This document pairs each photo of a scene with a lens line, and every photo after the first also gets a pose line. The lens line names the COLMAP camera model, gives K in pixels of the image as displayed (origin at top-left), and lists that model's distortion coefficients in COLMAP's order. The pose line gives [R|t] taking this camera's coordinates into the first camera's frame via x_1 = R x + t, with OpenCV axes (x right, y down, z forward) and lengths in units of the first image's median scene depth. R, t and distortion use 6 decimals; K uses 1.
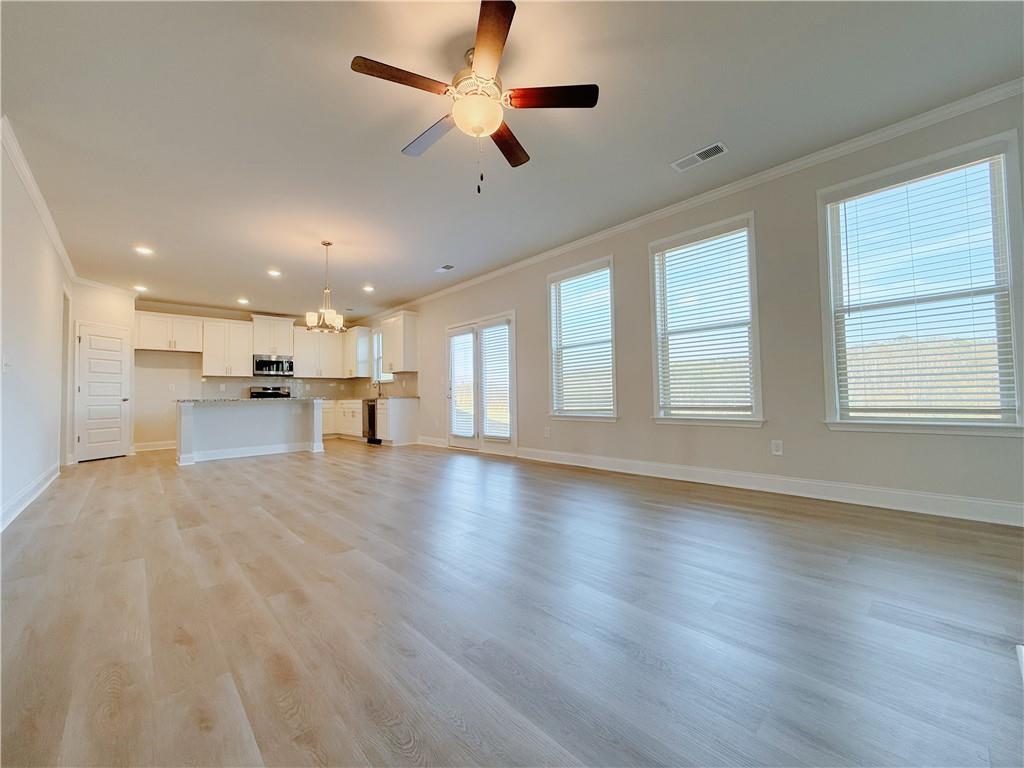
lens RADIAL K [[418.3, 0, 510.1], [0, 418.3, 372.8], [0, 0, 1]] dist [0.000435, -0.000041]
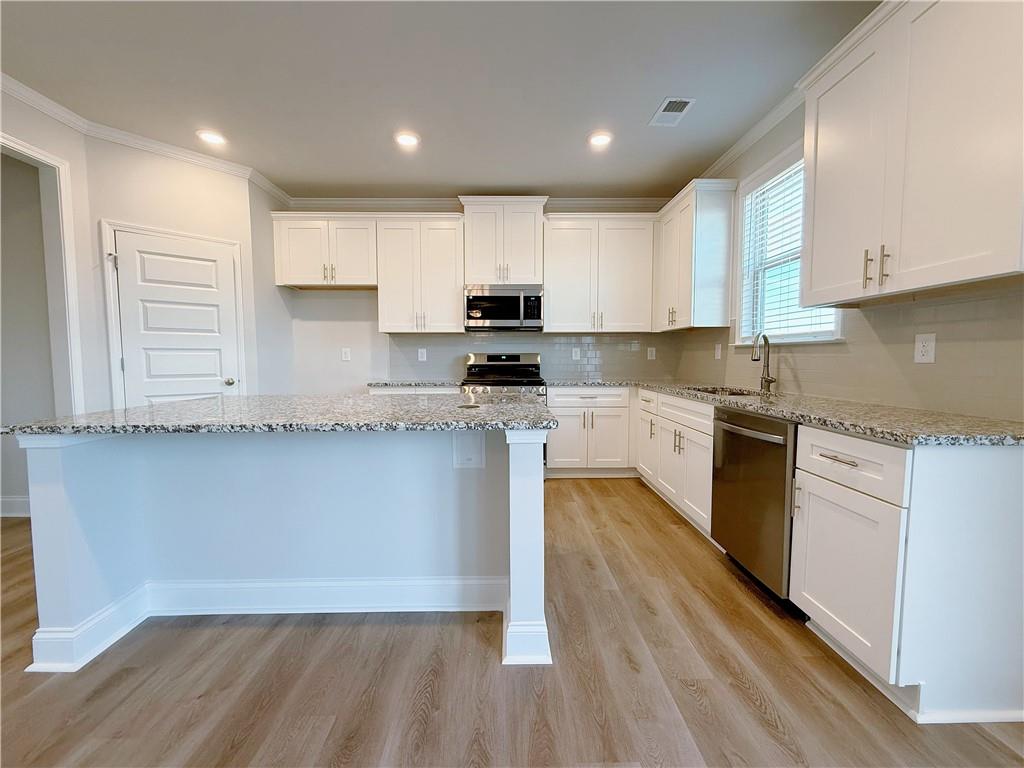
lens RADIAL K [[415.4, 0, 509.4], [0, 415.4, 383.4], [0, 0, 1]] dist [0.000036, 0.000379]
pose [[0.749558, 0.056364, -0.659535, -0.280209], [0.027423, 0.992869, 0.116016, 0.013702], [0.661370, -0.105047, 0.742667, 0.721273]]
